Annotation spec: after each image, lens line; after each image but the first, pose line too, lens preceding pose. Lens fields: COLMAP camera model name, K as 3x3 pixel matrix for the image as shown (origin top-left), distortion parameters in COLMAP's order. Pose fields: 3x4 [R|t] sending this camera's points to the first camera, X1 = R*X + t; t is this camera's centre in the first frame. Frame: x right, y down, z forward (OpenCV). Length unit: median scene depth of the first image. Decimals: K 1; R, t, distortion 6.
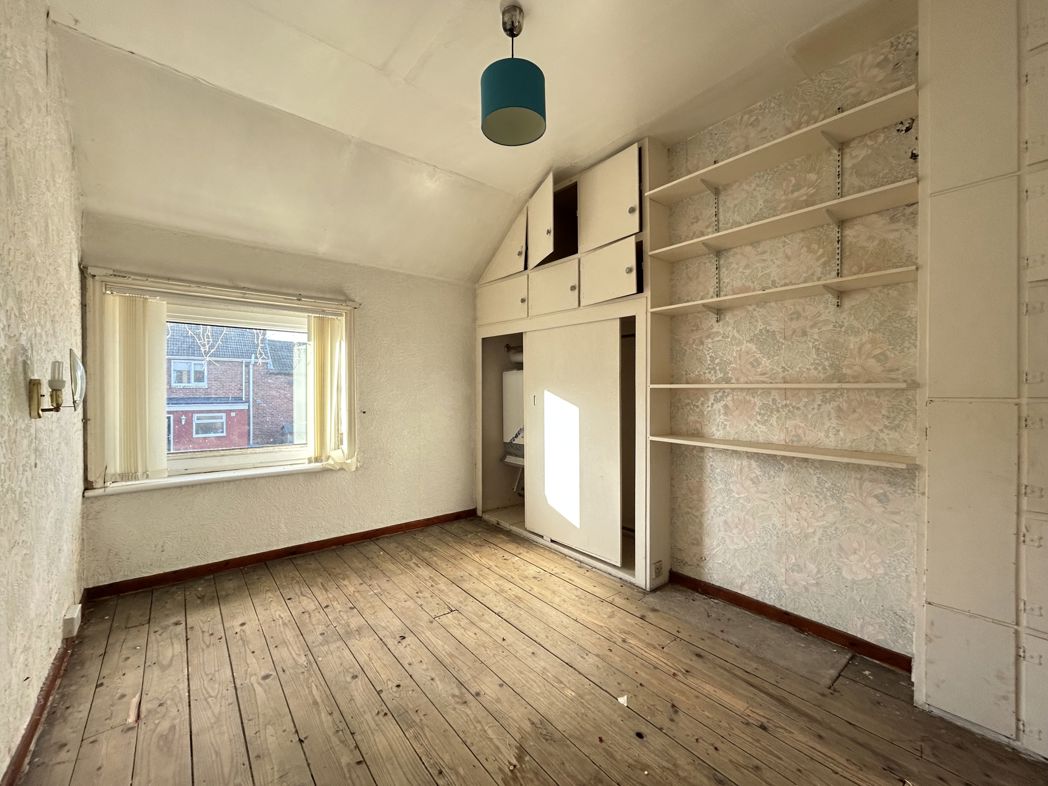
lens RADIAL K [[422.8, 0, 523.5], [0, 422.8, 393.1], [0, 0, 1]] dist [-0.003682, 0.002358]
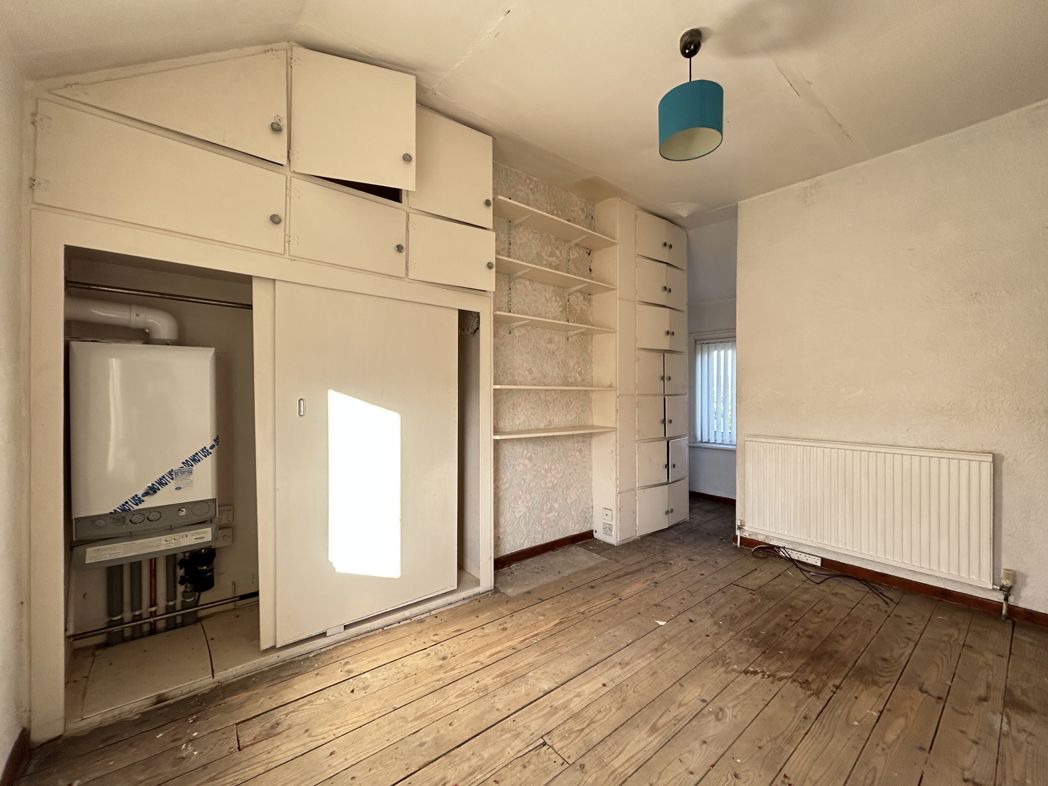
lens RADIAL K [[422.8, 0, 521.0], [0, 422.8, 392.6], [0, 0, 1]] dist [-0.003682, 0.002358]
pose [[0.004814, -0.005217, 0.999975, -0.716319], [0.000882, 0.999986, 0.005213, -0.007102], [-0.999988, 0.000857, 0.004818, 0.933210]]
